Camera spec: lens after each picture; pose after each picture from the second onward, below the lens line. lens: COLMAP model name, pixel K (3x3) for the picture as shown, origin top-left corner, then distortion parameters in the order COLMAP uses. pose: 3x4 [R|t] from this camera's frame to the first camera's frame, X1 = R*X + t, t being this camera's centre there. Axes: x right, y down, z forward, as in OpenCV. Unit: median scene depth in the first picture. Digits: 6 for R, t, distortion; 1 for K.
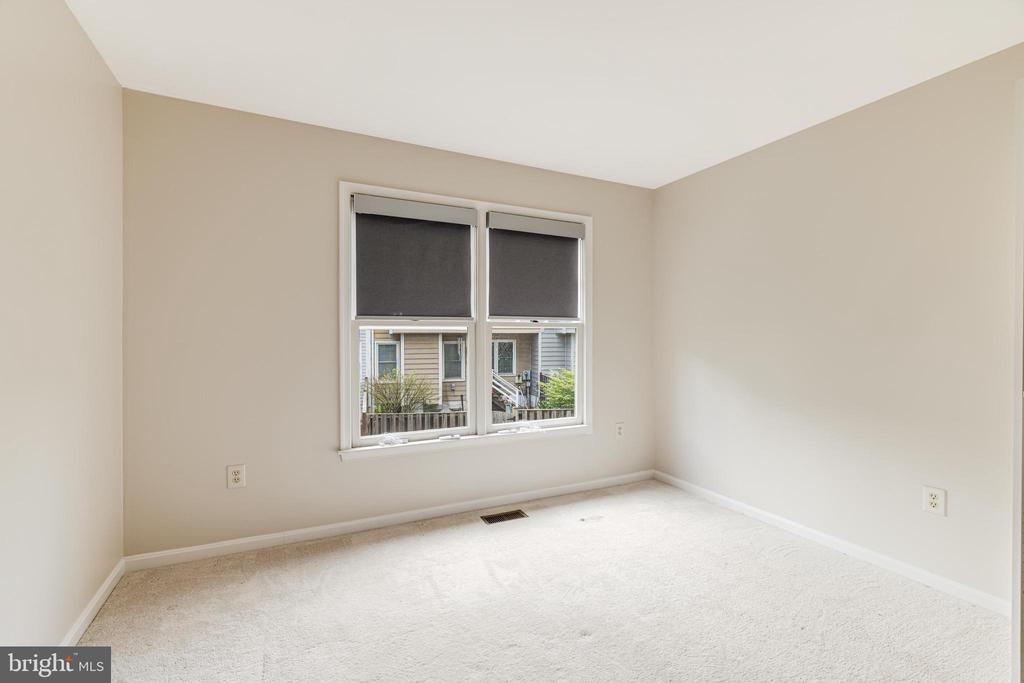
lens RADIAL K [[430.3, 0, 491.3], [0, 430.3, 334.4], [0, 0, 1]] dist [-0.001127, -0.000098]
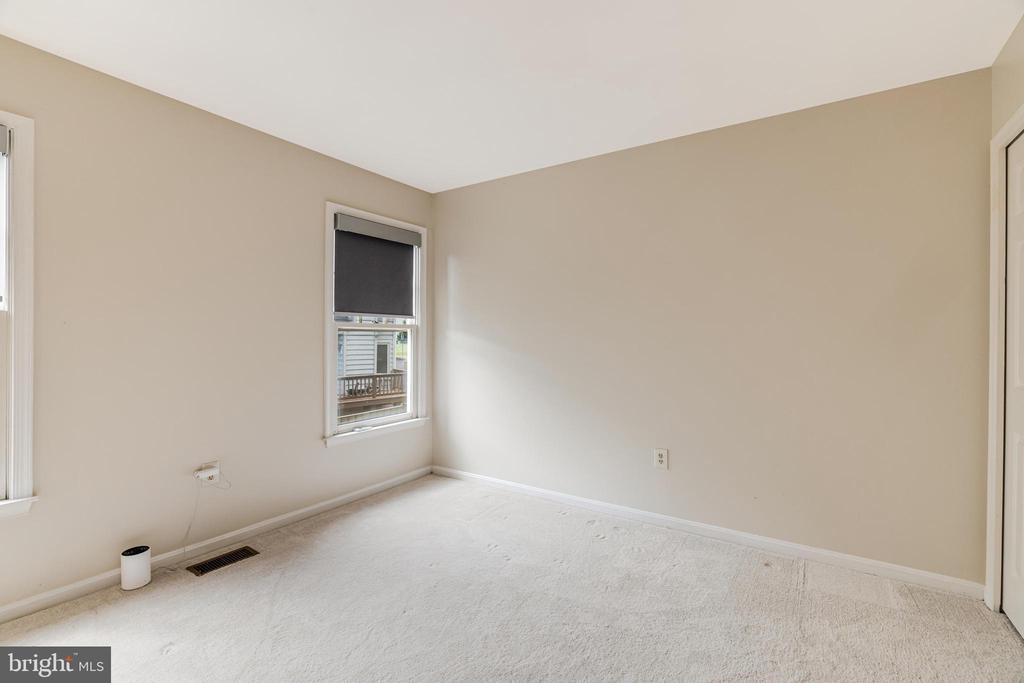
lens RADIAL K [[430.3, 0, 491.3], [0, 430.3, 334.4], [0, 0, 1]] dist [-0.001127, -0.000098]
pose [[0.891439, -0.007846, 0.453072, -0.145197], [0.007322, 0.999969, 0.002910, -0.000995], [-0.453081, 0.000723, 0.891469, -0.066059]]
